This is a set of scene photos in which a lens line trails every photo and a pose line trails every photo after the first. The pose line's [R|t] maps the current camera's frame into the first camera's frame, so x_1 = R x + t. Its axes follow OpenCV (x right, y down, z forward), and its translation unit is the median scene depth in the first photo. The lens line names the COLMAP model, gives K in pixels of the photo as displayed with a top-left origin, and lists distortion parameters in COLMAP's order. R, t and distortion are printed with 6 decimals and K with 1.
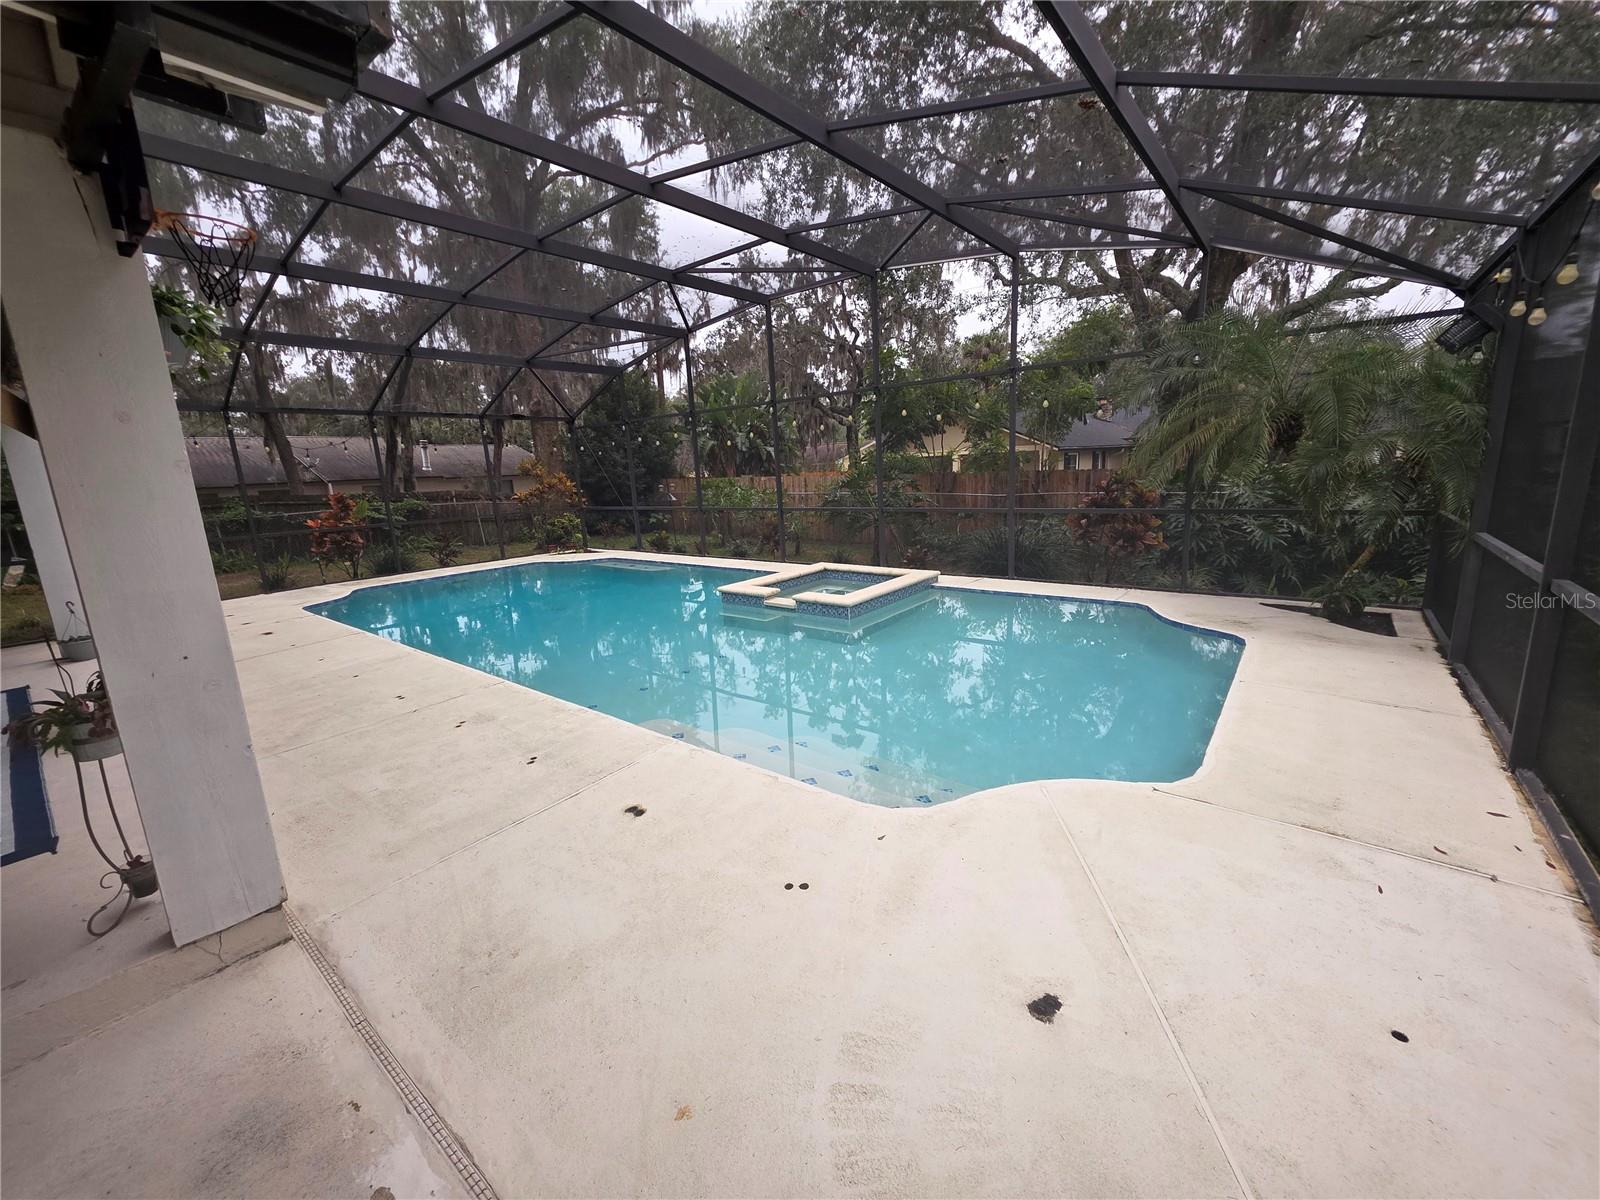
lens RADIAL K [[640.1, 0, 797.2], [0, 640.1, 599.6], [0, 0, 1]] dist [0.001622, -0.000065]
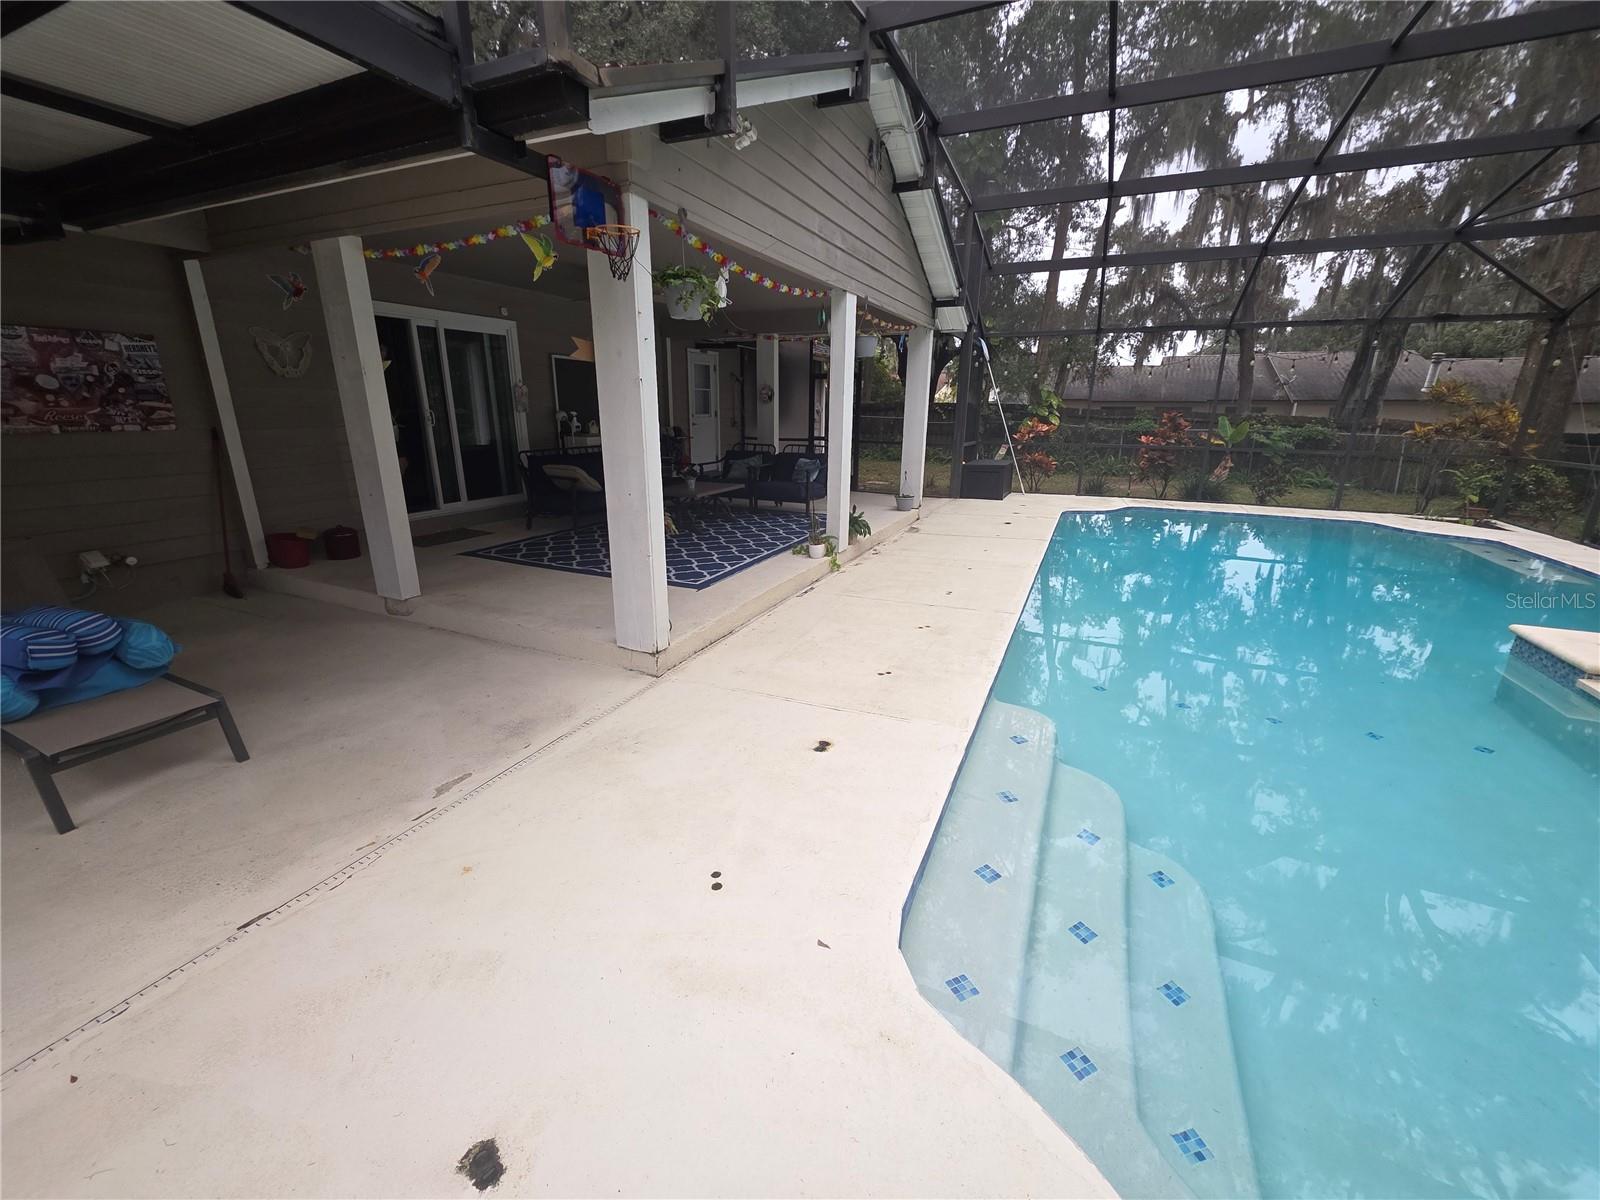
lens RADIAL K [[640.1, 0, 796.7], [0, 640.1, 592.3], [0, 0, 1]] dist [0.001622, -0.000065]
pose [[0.233478, 0.316706, -0.919340, 0.156493], [-0.213277, 0.939127, 0.269358, -0.042020], [0.948684, 0.133185, 0.286811, 0.174056]]
